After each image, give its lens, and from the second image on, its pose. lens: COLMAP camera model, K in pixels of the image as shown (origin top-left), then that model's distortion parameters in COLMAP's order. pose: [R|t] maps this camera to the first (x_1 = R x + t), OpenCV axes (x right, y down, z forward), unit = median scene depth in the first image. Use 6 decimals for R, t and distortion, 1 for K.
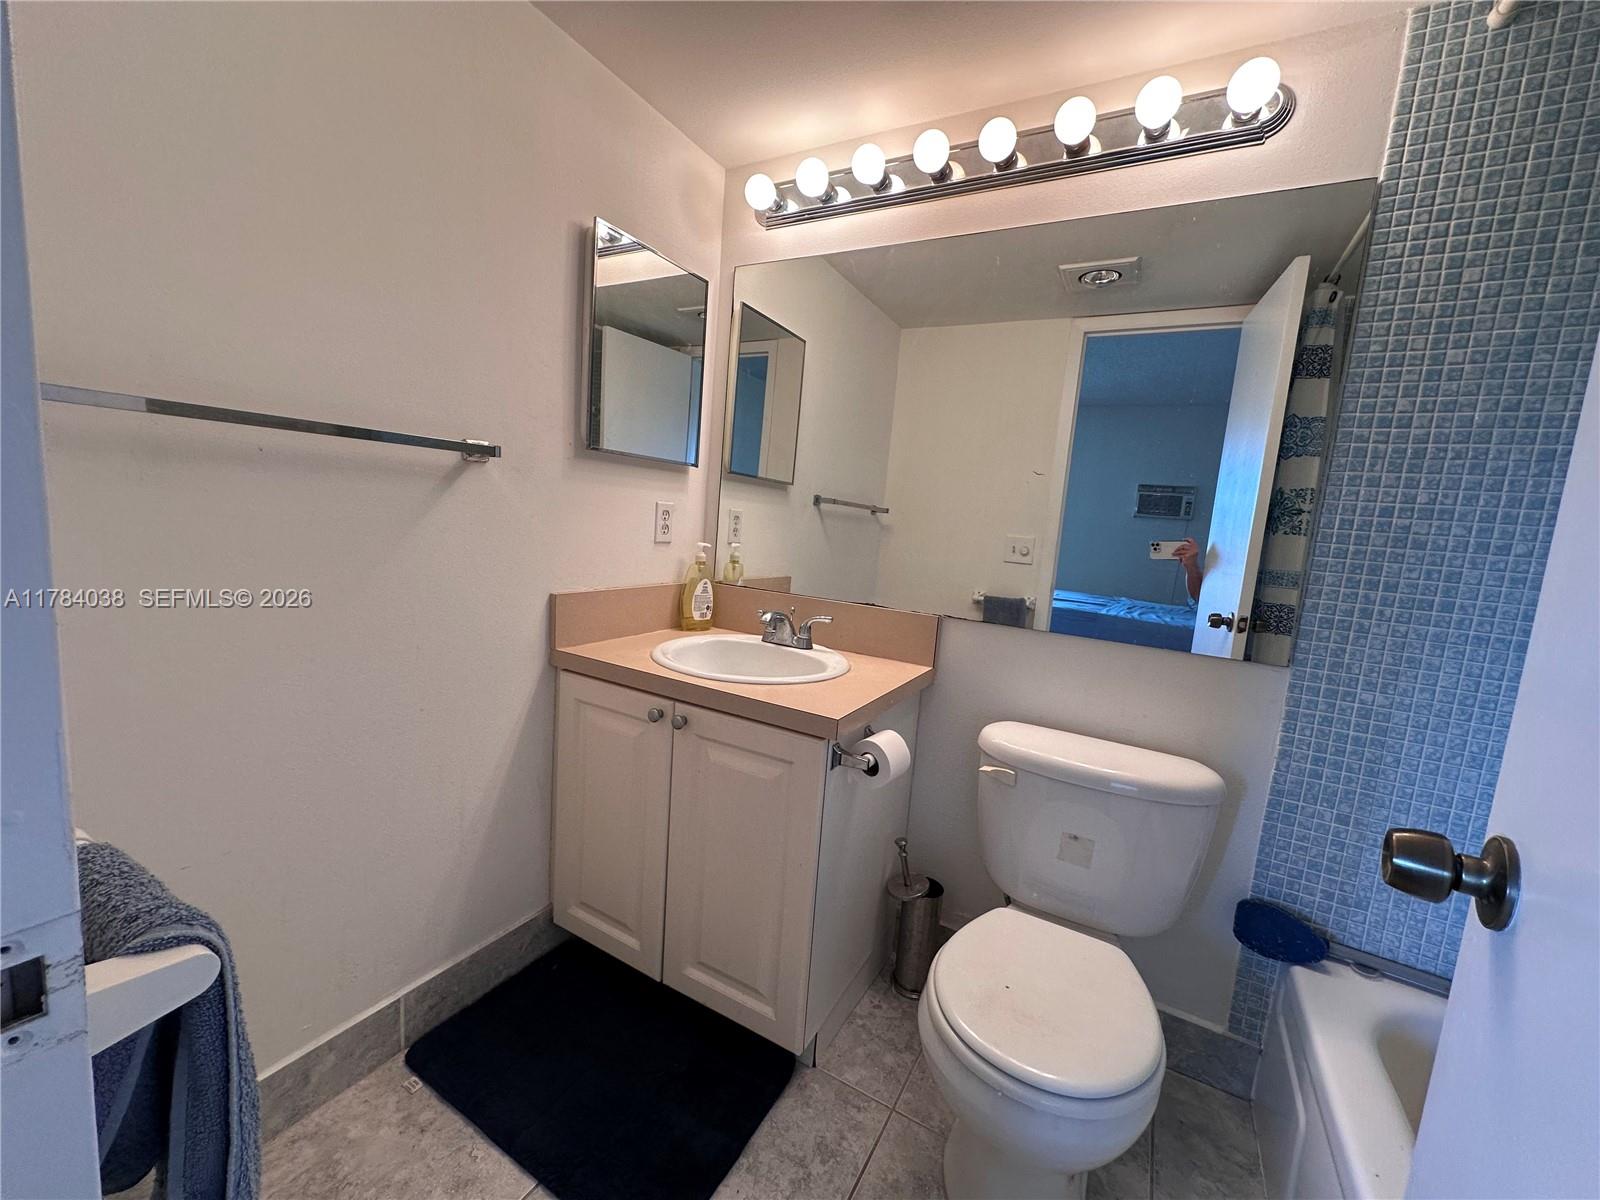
lens RADIAL K [[638.8, 0, 800.0], [0, 638.8, 600.0], [0, 0, 1]] dist [-0.001942, -0.000009]
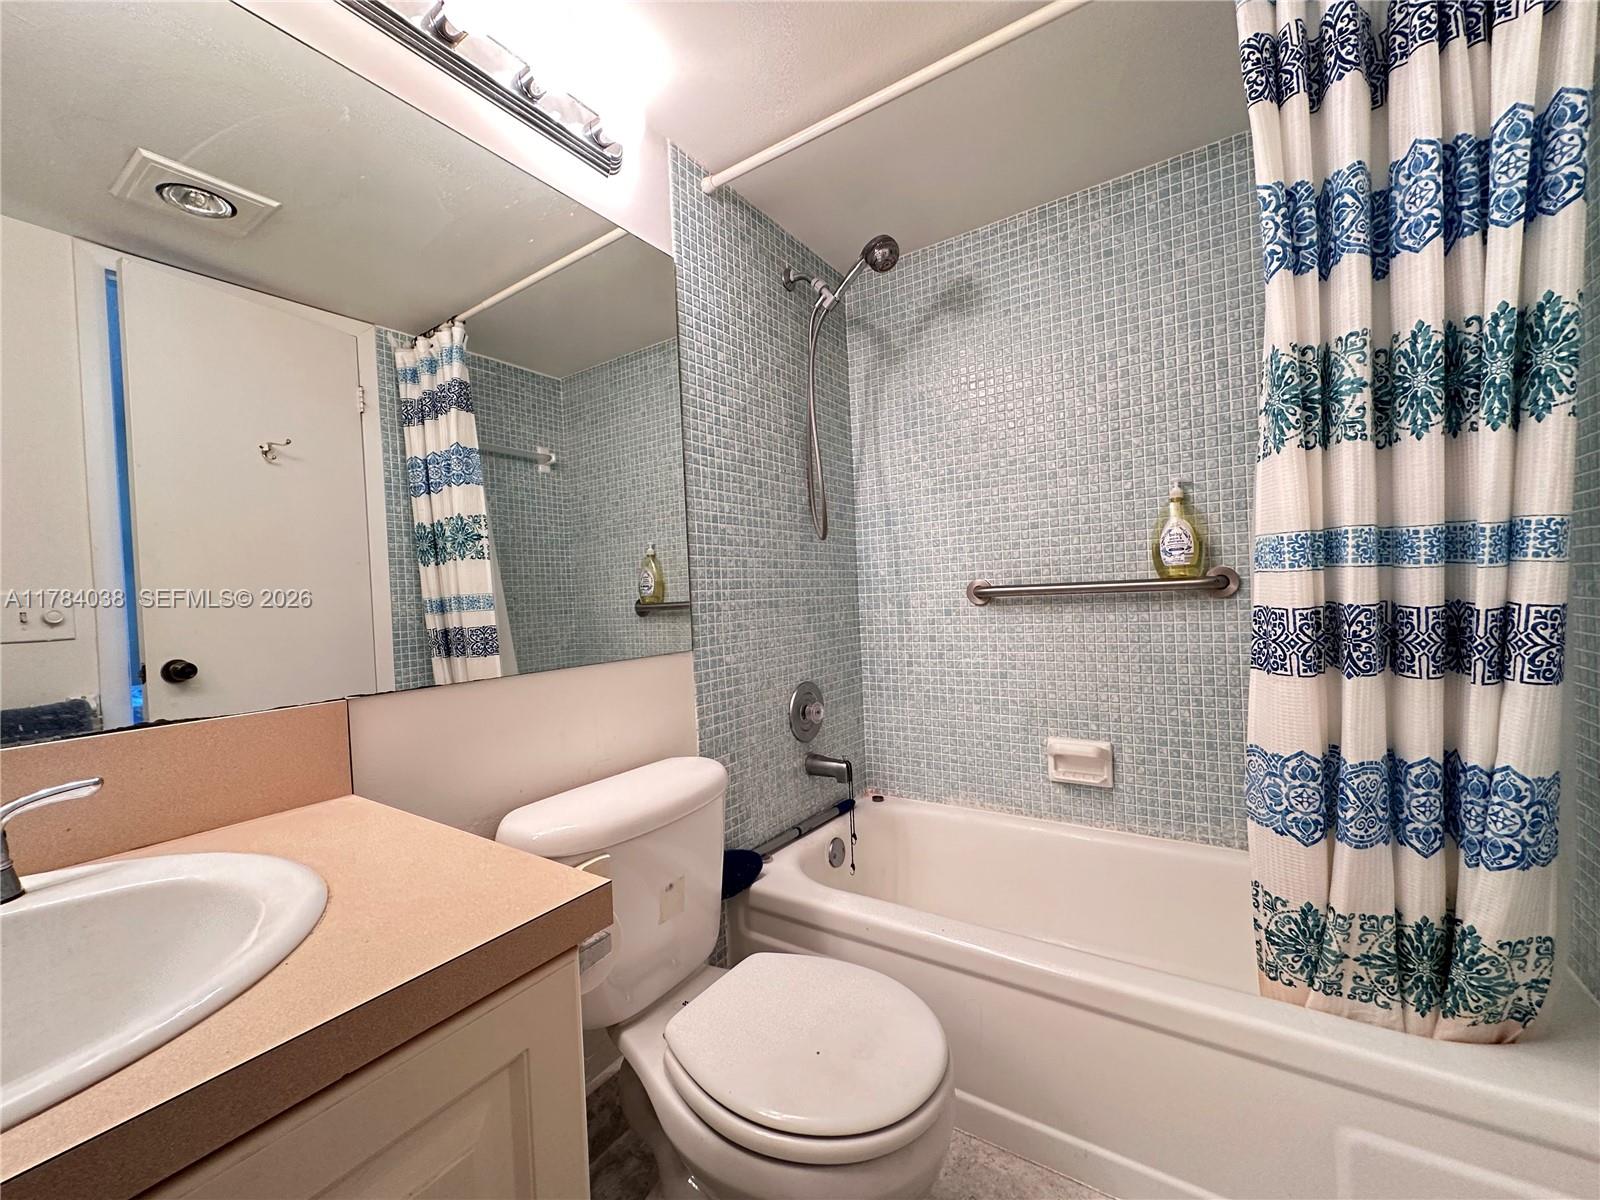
lens RADIAL K [[638.8, 0, 800.0], [0, 638.8, 600.0], [0, 0, 1]] dist [-0.001942, -0.000009]
pose [[0.068004, -0.091493, 0.993481, -0.401000], [0.179981, 0.980574, 0.077985, -0.043612], [-0.981317, 0.173505, 0.083150, 0.741706]]
